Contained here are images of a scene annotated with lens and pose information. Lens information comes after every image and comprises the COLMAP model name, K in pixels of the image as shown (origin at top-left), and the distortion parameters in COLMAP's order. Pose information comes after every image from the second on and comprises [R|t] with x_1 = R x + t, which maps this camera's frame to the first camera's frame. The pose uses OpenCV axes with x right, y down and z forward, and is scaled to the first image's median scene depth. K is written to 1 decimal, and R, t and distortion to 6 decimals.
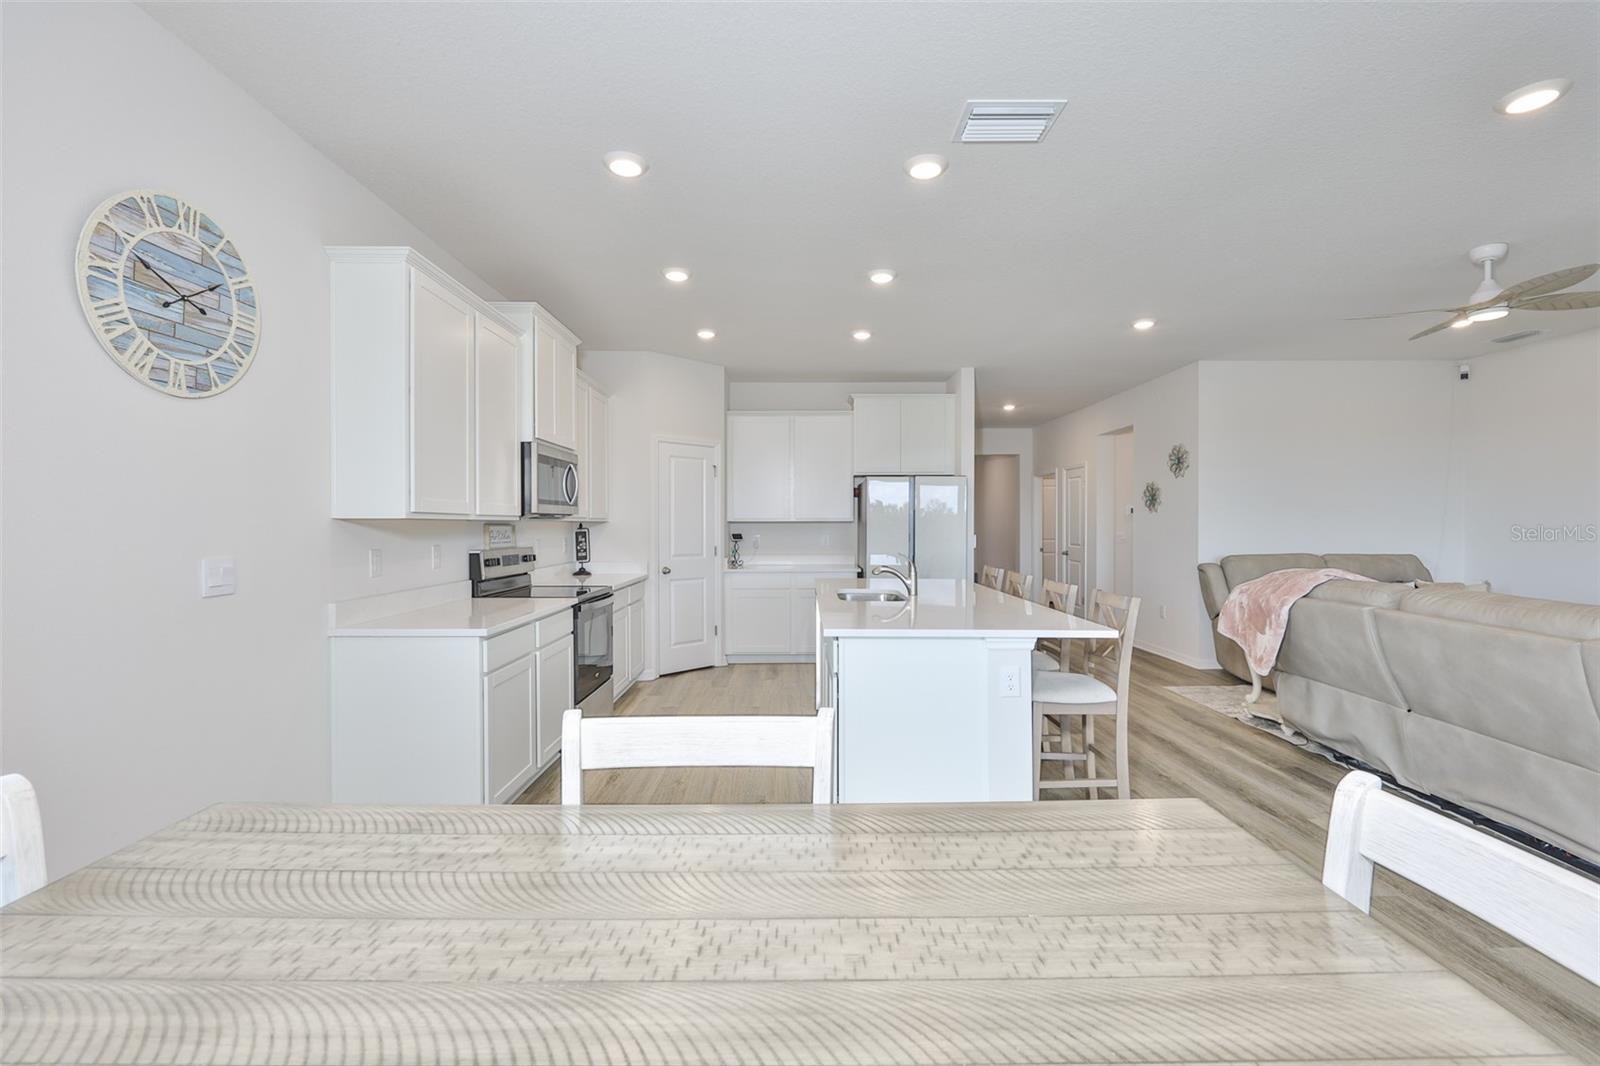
lens RADIAL K [[681.6, 0, 800.0], [0, 681.6, 533.0], [0, 0, 1]] dist [-0.002979, -0.000212]
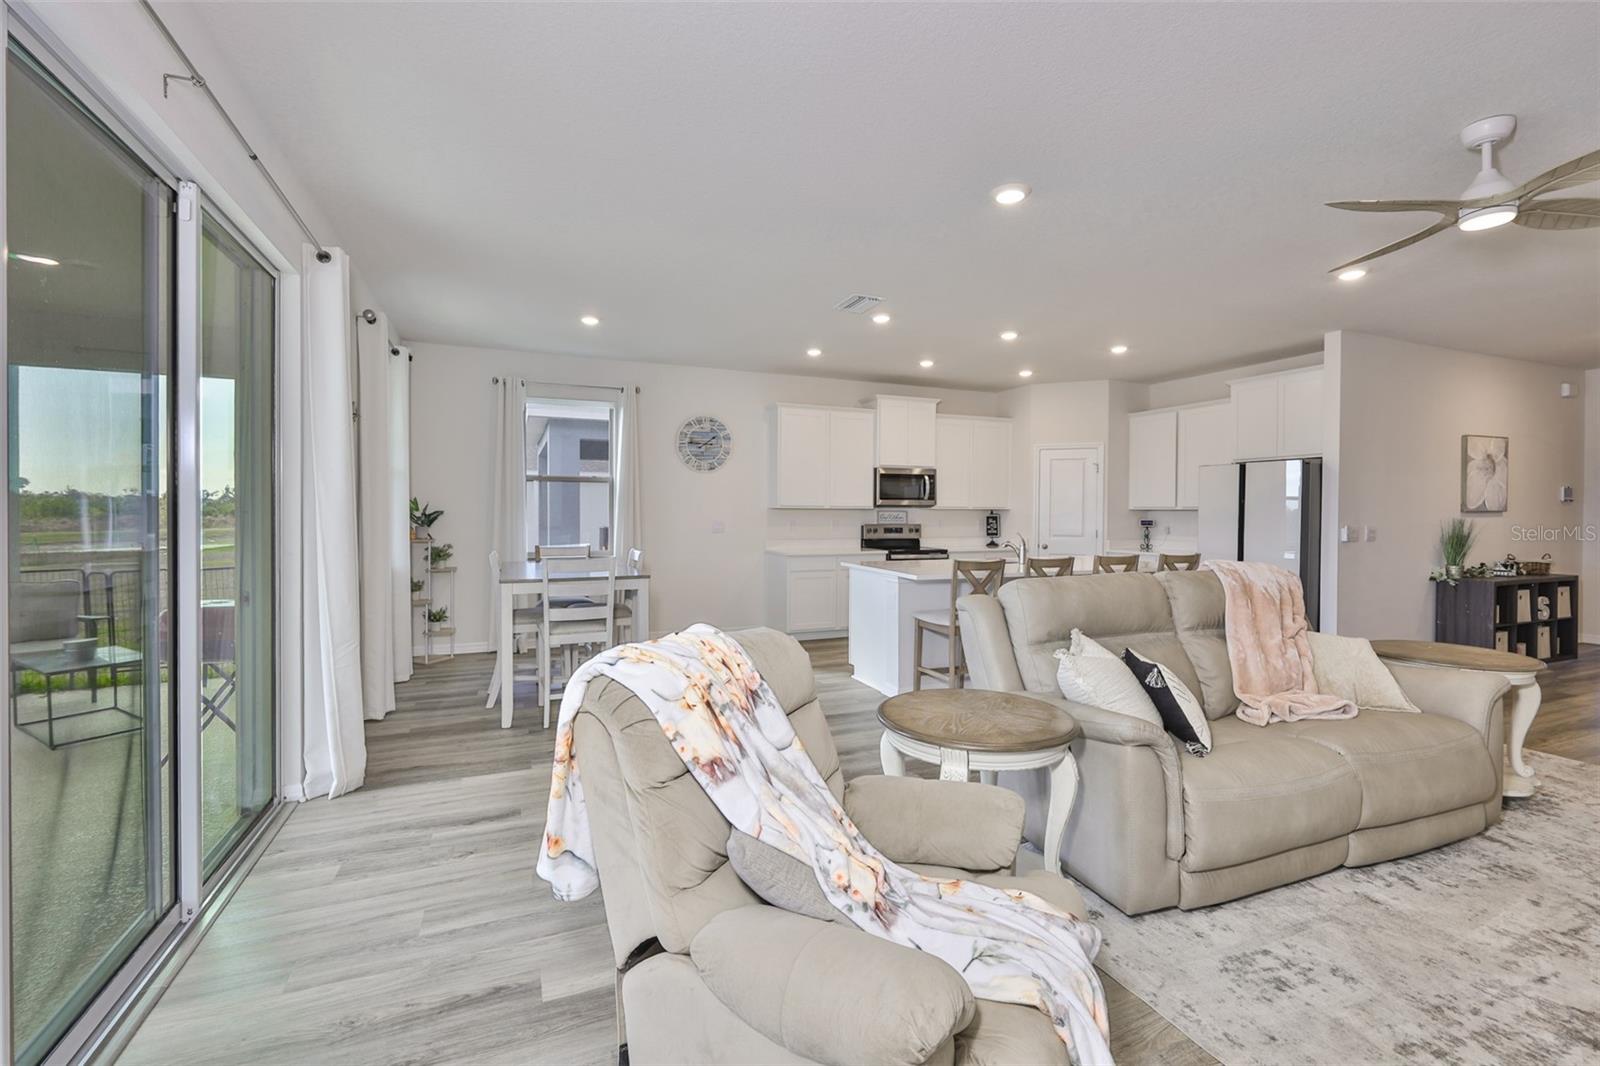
lens RADIAL K [[688.5, 0, 796.6], [0, 688.5, 512.3], [0, 0, 1]] dist [0.003556, 0.000318]
pose [[0.382434, 0.005484, -0.923967, 1.289991], [-0.015868, 0.999874, -0.000633, -0.003997], [0.923847, 0.014903, 0.382472, 0.056998]]
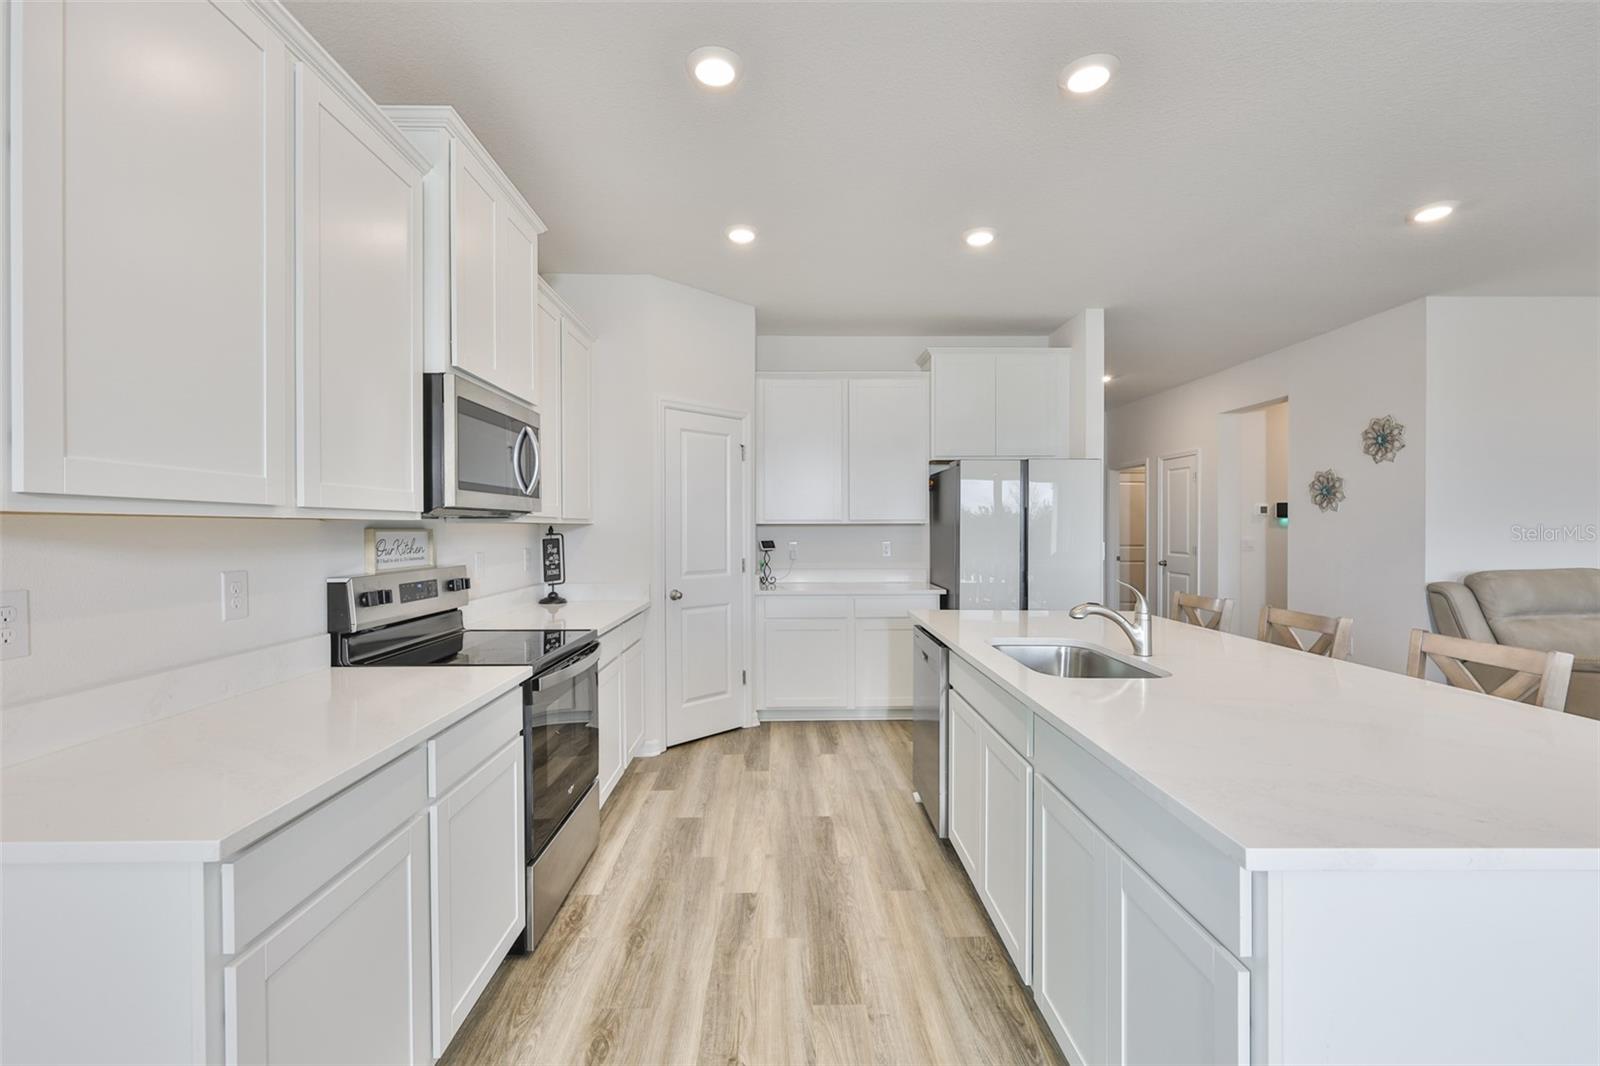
lens RADIAL K [[685.3, 0, 800.0], [0, 685.3, 533.0], [0, 0, 1]] dist [-0.000562, -0.000196]
pose [[0.999848, -0.001430, 0.017356, -0.124447], [0.001520, 0.999986, -0.005166, -0.005612], [-0.017348, 0.005192, 0.999836, 0.455397]]
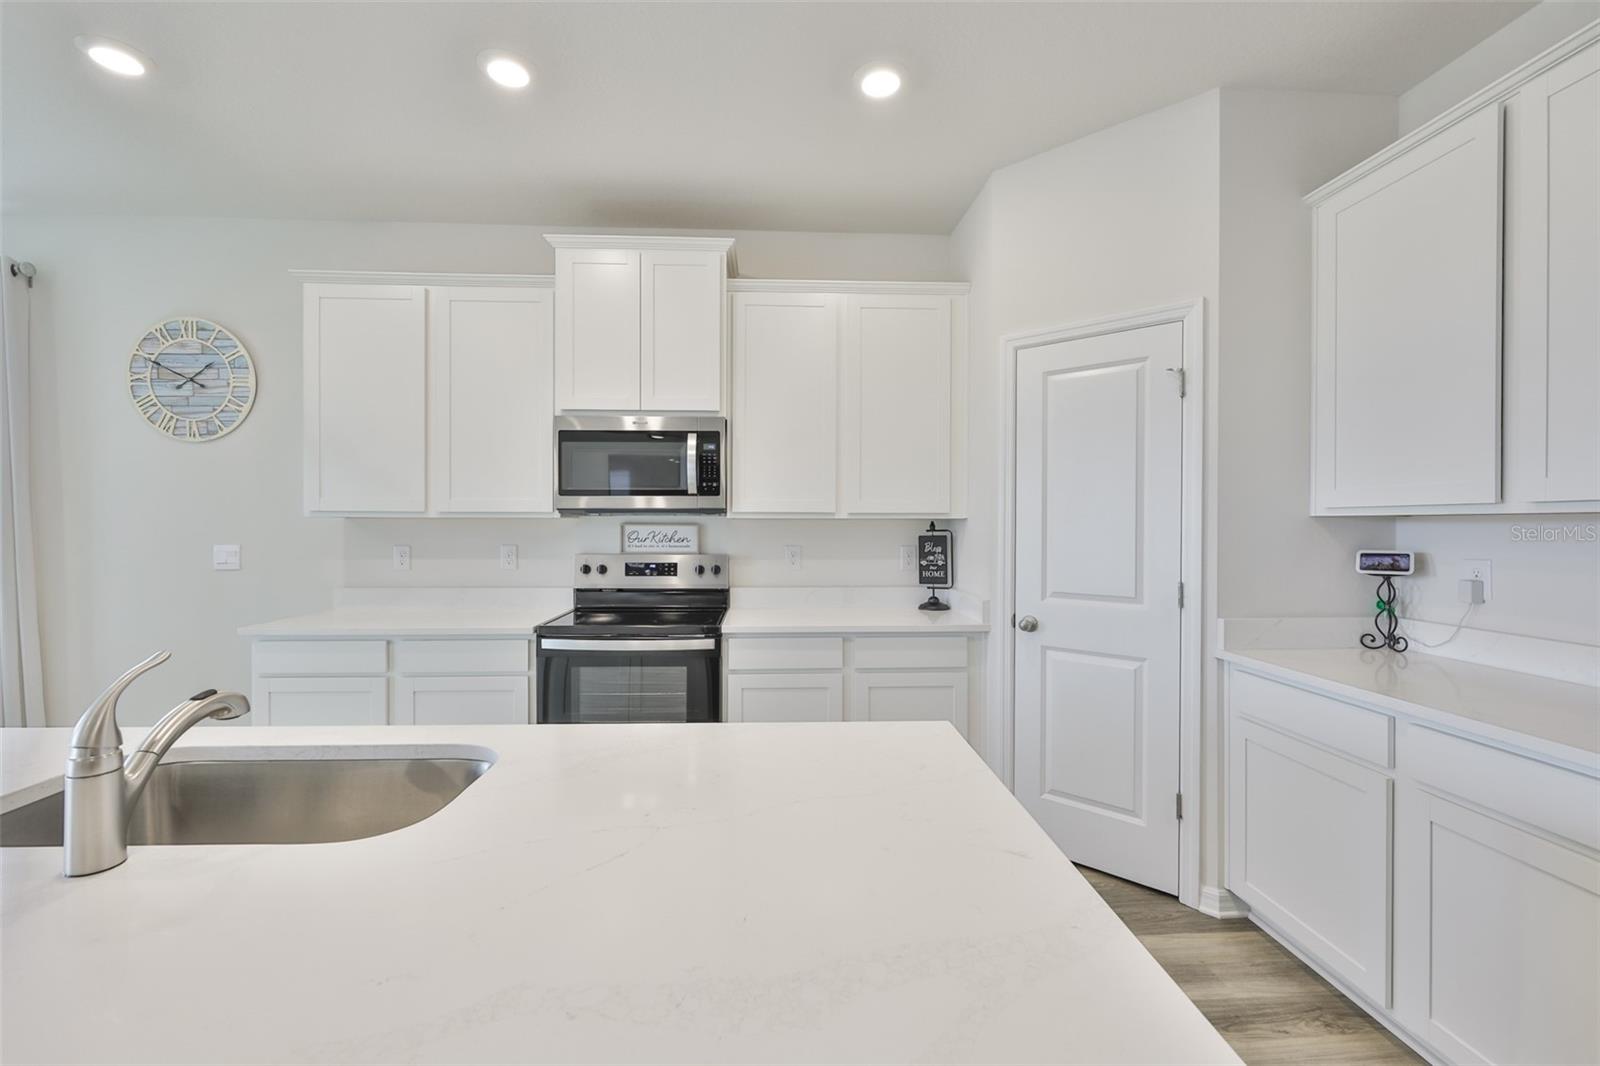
lens RADIAL K [[682.6, 0, 792.0], [0, 682.6, 523.9], [0, 0, 1]] dist [-0.003439, -0.000214]
pose [[0.045548, 0.002728, -0.998958, 0.389570], [-0.014580, 0.999892, 0.002066, -0.017372], [0.998856, 0.014471, 0.045583, 1.226113]]
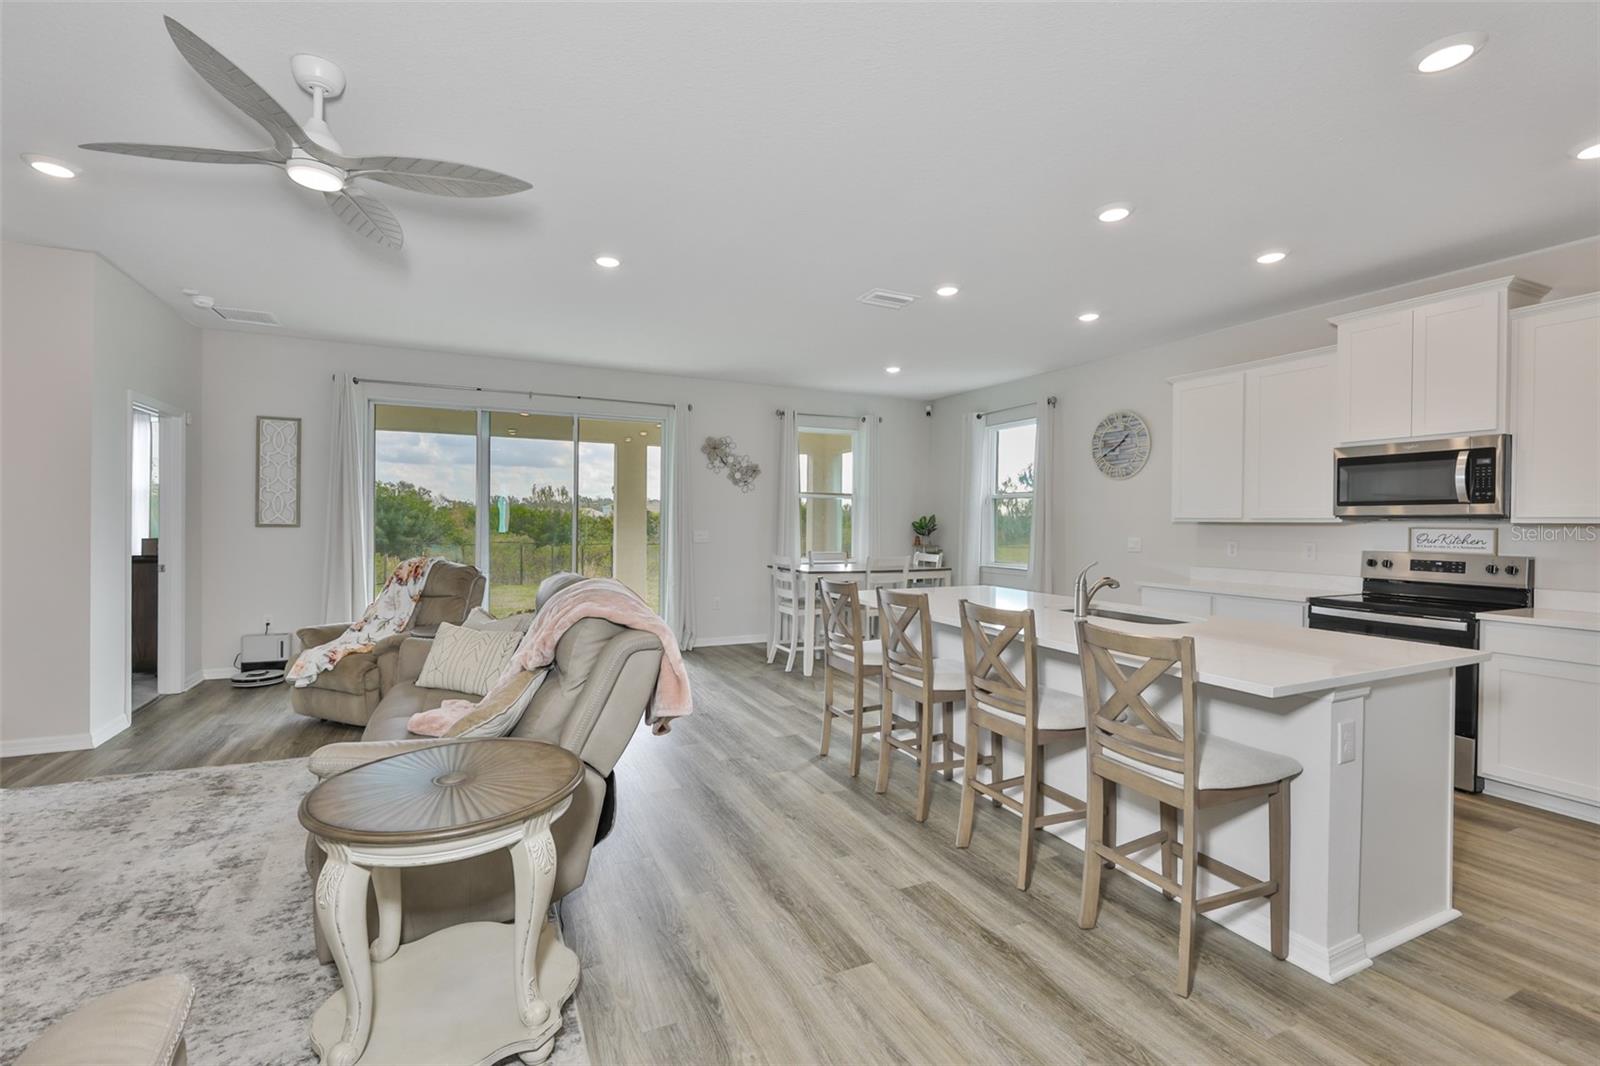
lens RADIAL K [[685.3, 0, 800.0], [0, 685.3, 533.0], [0, 0, 1]] dist [-0.000562, -0.000196]
pose [[-0.903711, 0.000105, -0.428142, 0.804657], [-0.012755, 0.999550, 0.027166, -0.020687], [0.427952, 0.030012, -0.903303, 1.594956]]
